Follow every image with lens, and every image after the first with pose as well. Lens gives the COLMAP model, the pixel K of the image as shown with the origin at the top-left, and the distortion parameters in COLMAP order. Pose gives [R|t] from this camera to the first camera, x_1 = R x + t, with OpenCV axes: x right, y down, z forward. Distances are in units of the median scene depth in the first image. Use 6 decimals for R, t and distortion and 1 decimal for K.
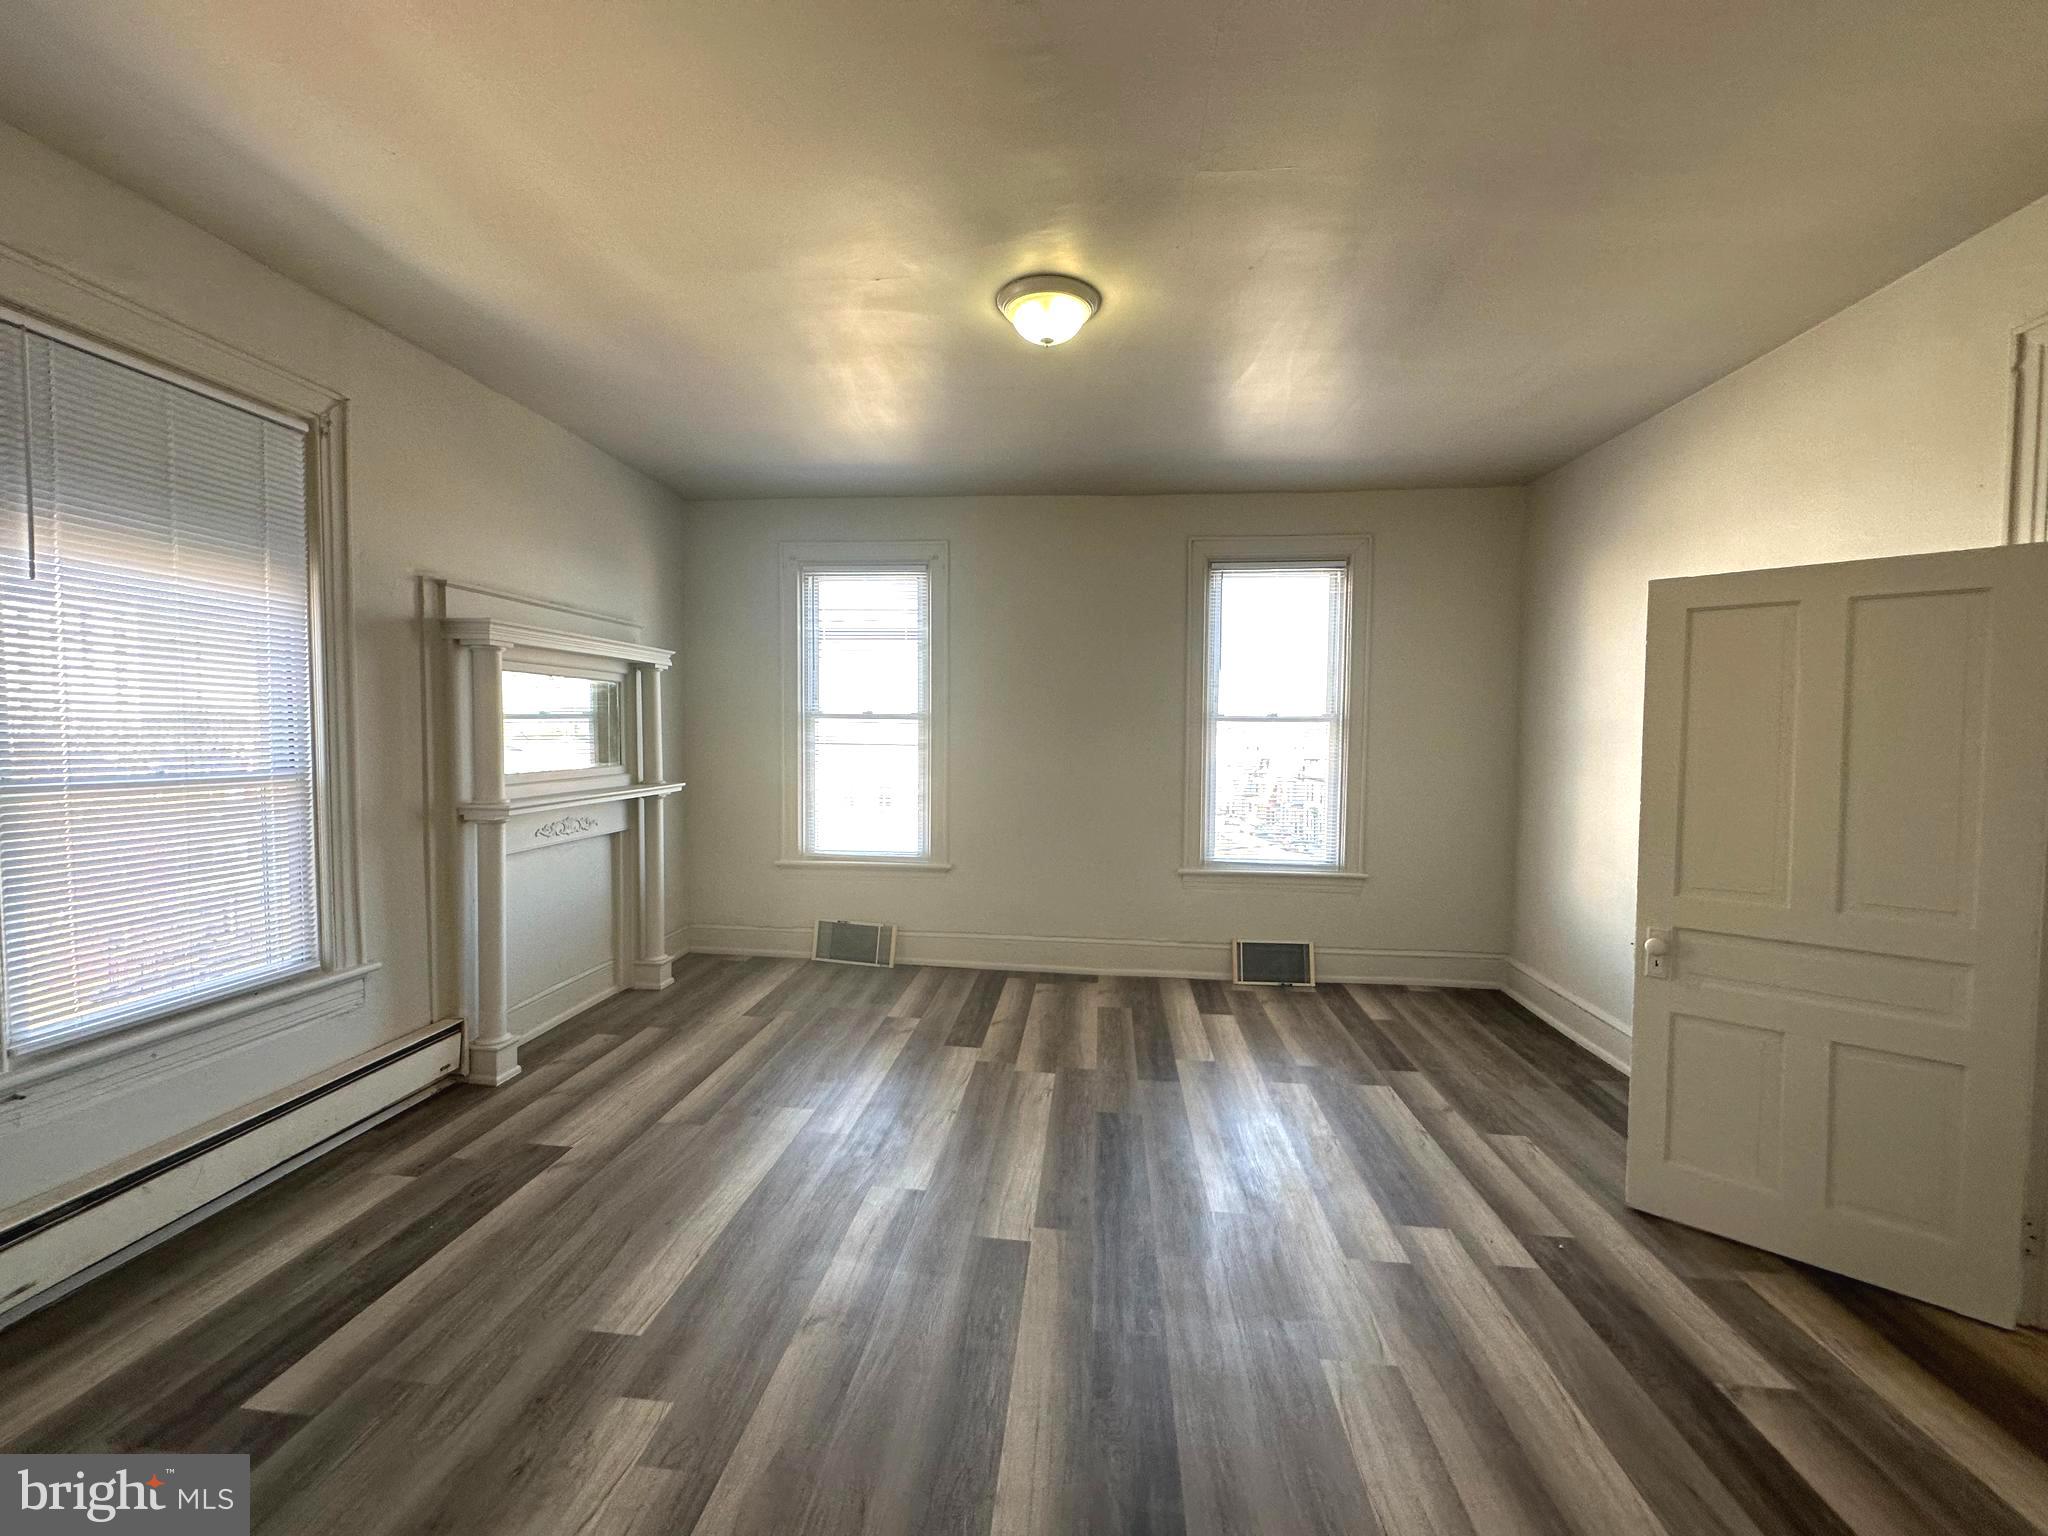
lens RADIAL K [[817.4, 0, 1022.0], [0, 817.4, 765.1], [0, 0, 1]] dist [-0.000807, 0.000820]
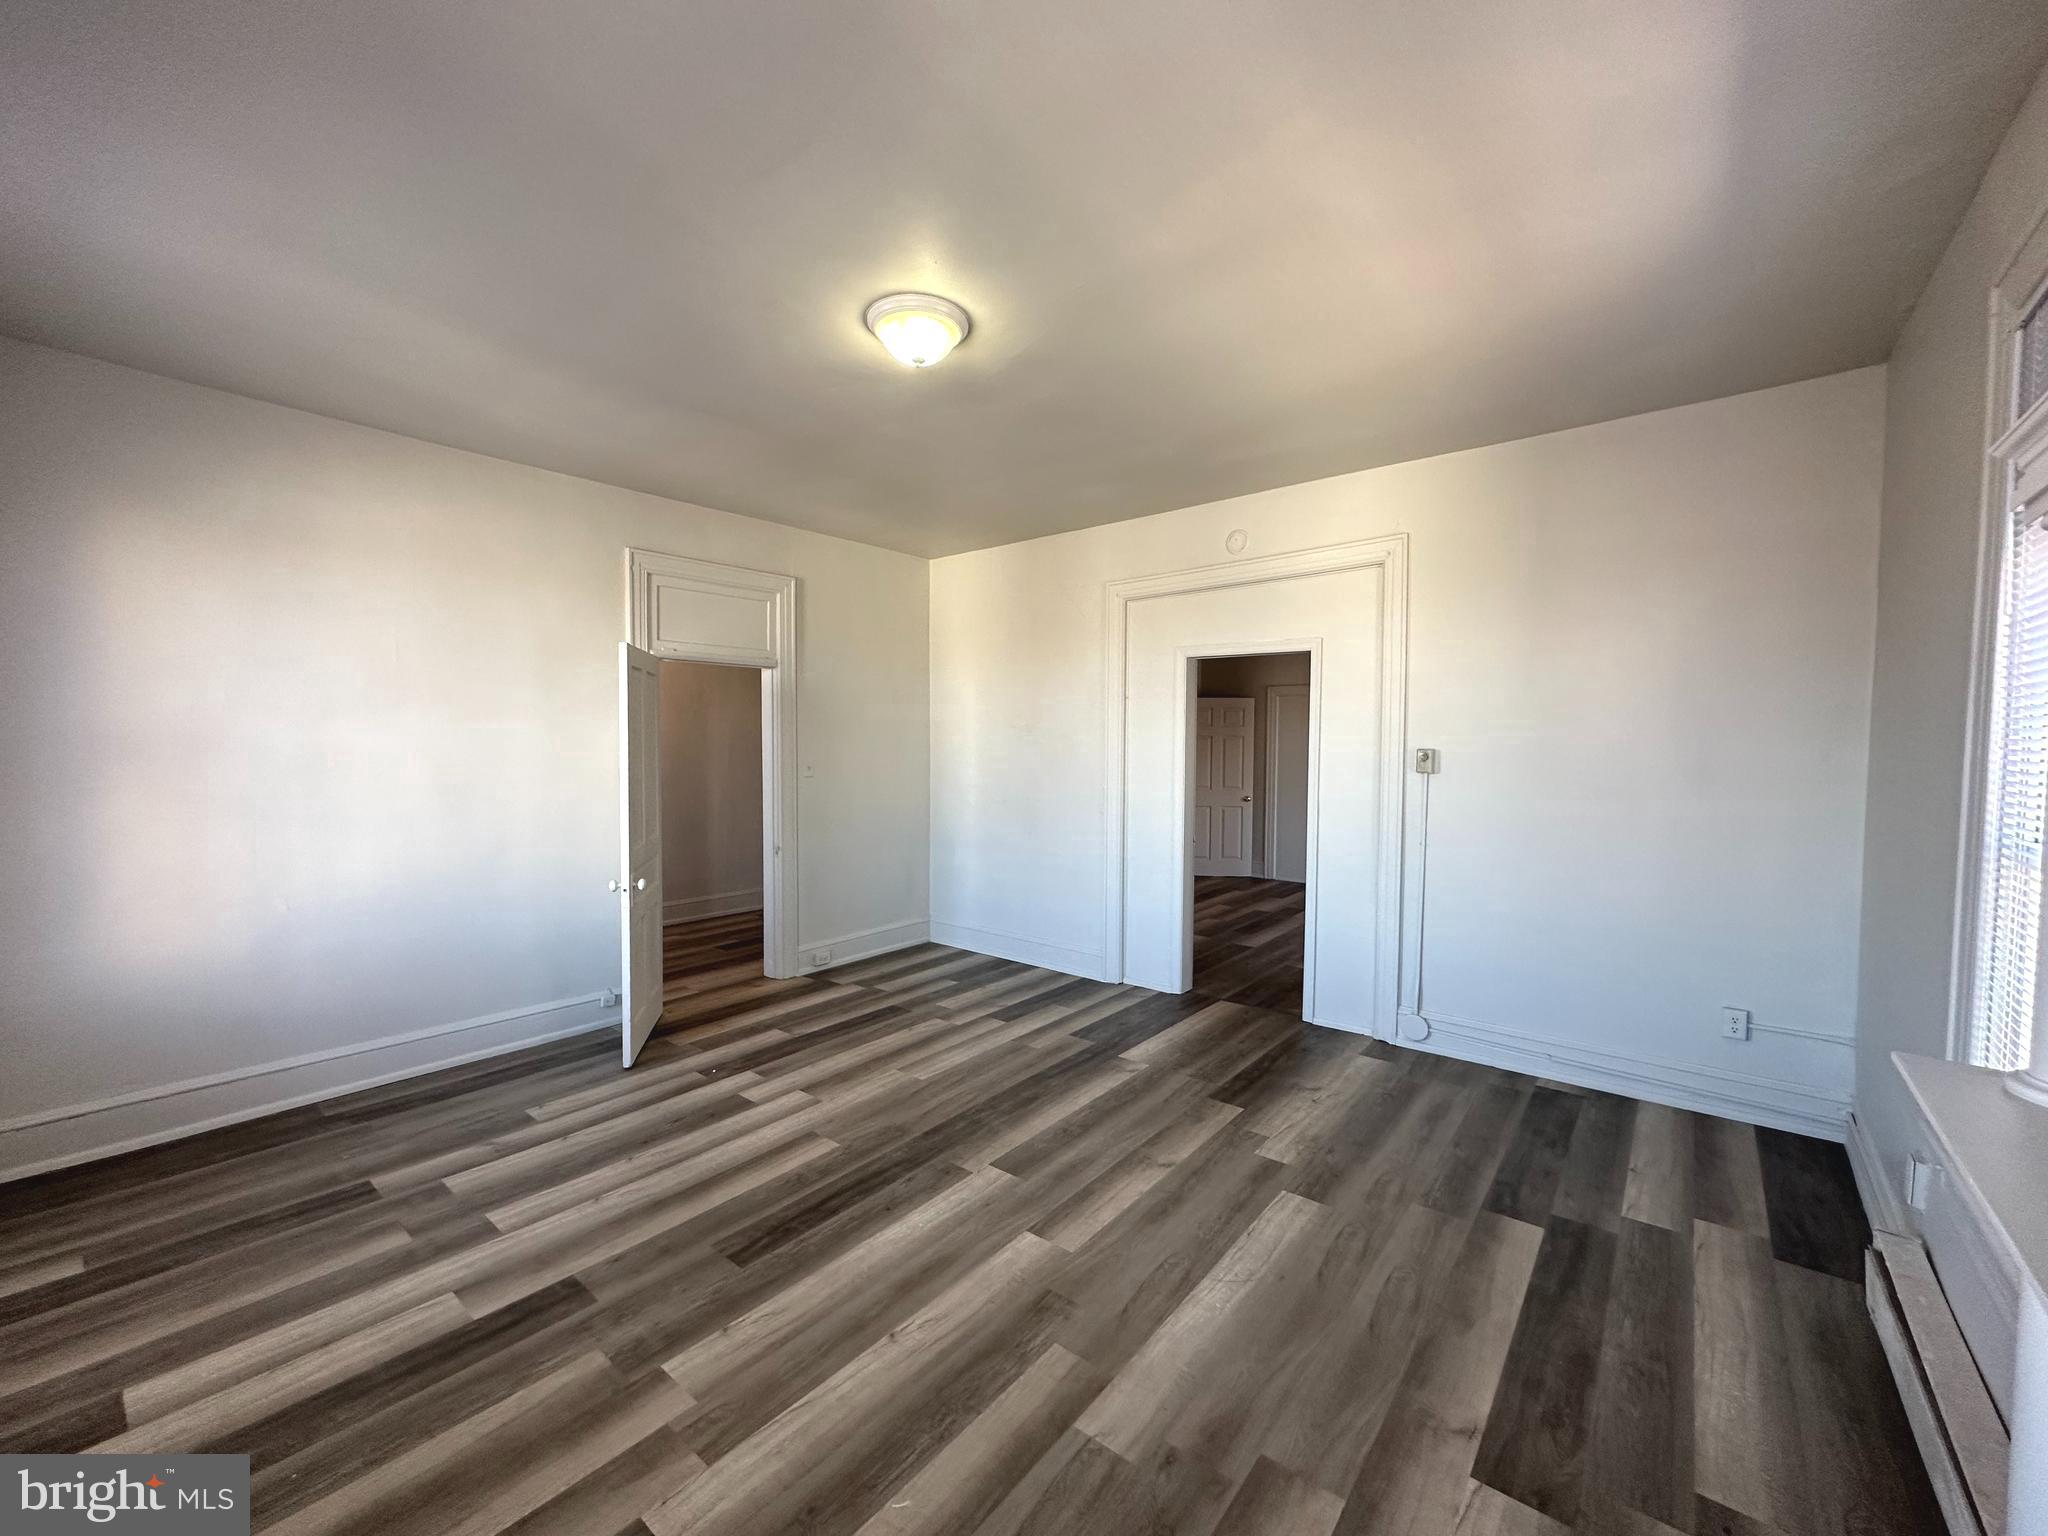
lens RADIAL K [[817.4, 0, 1026.0], [0, 817.4, 770.2], [0, 0, 1]] dist [-0.000807, 0.000820]
pose [[-0.831706, -0.040320, 0.553750, -0.494939], [0.006537, 0.996579, 0.082382, -0.084014], [-0.555177, 0.072138, -0.828598, 1.377152]]
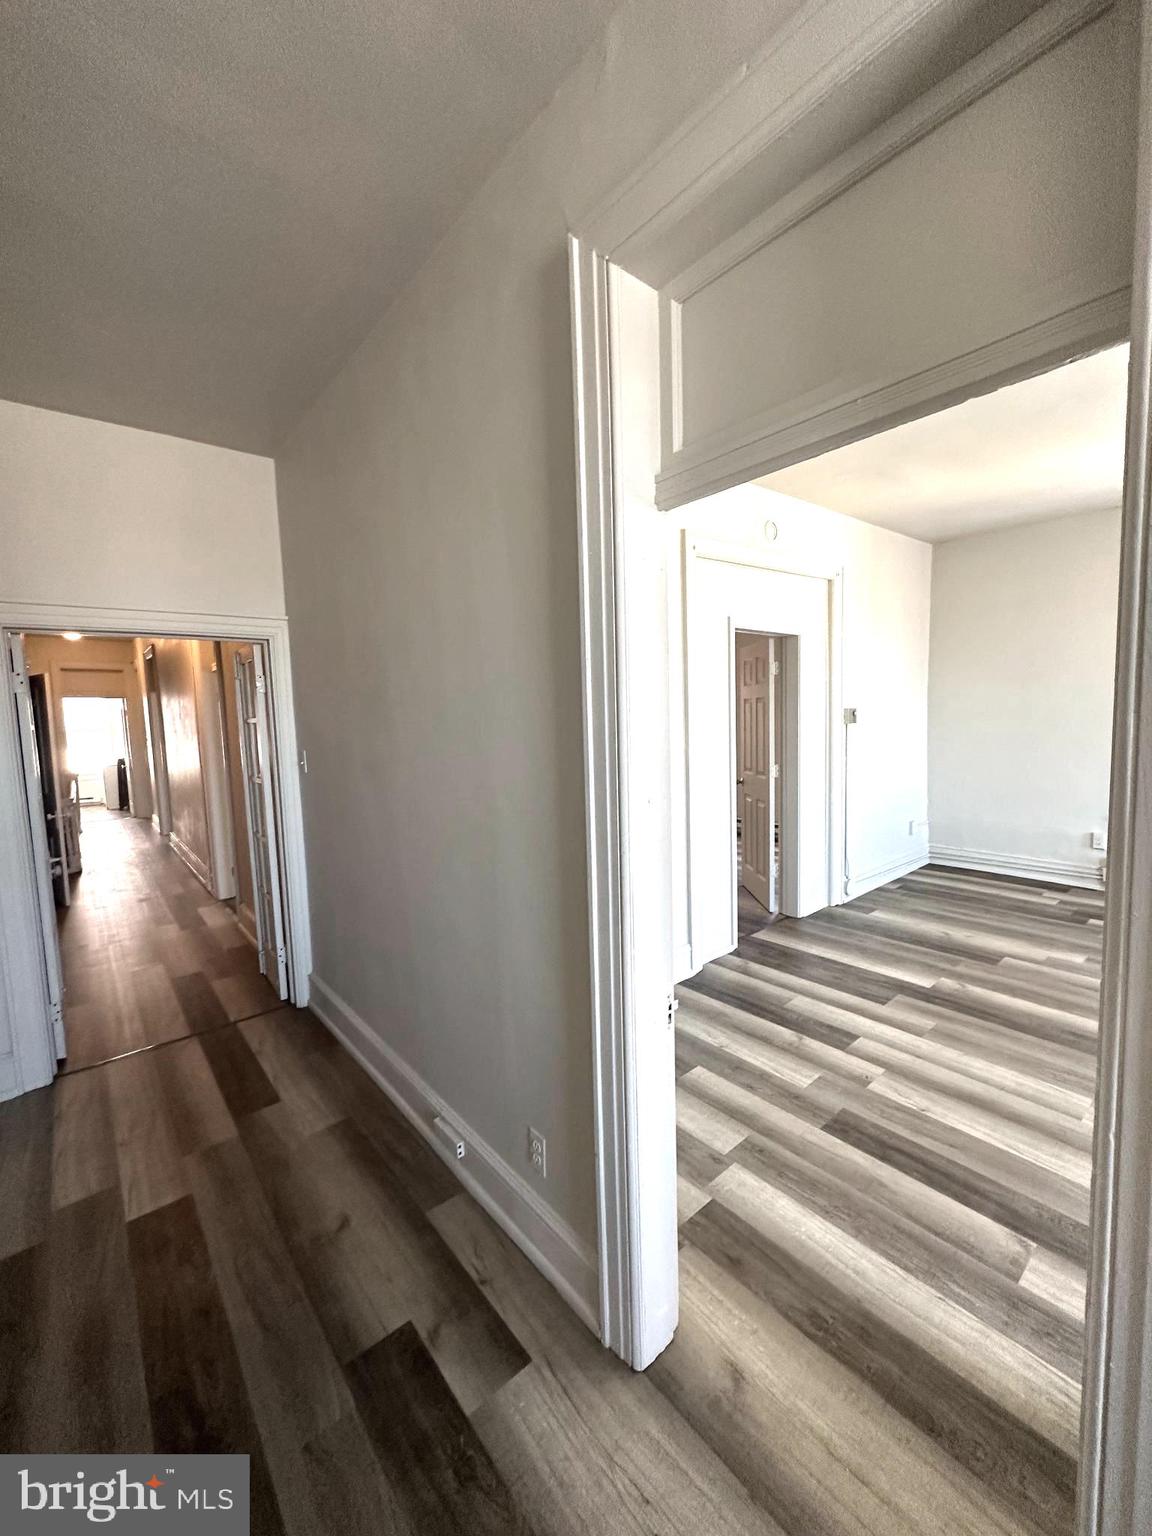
lens RADIAL K [[613.0, 0, 571.5], [0, 613.0, 772.5], [0, 0, 1]] dist [-0.000807, 0.000820]
pose [[-0.705104, 0.083241, -0.704201, 1.085647], [-0.001122, 0.992954, 0.118497, -0.031981], [0.709103, 0.084343, -0.700042, 0.611229]]
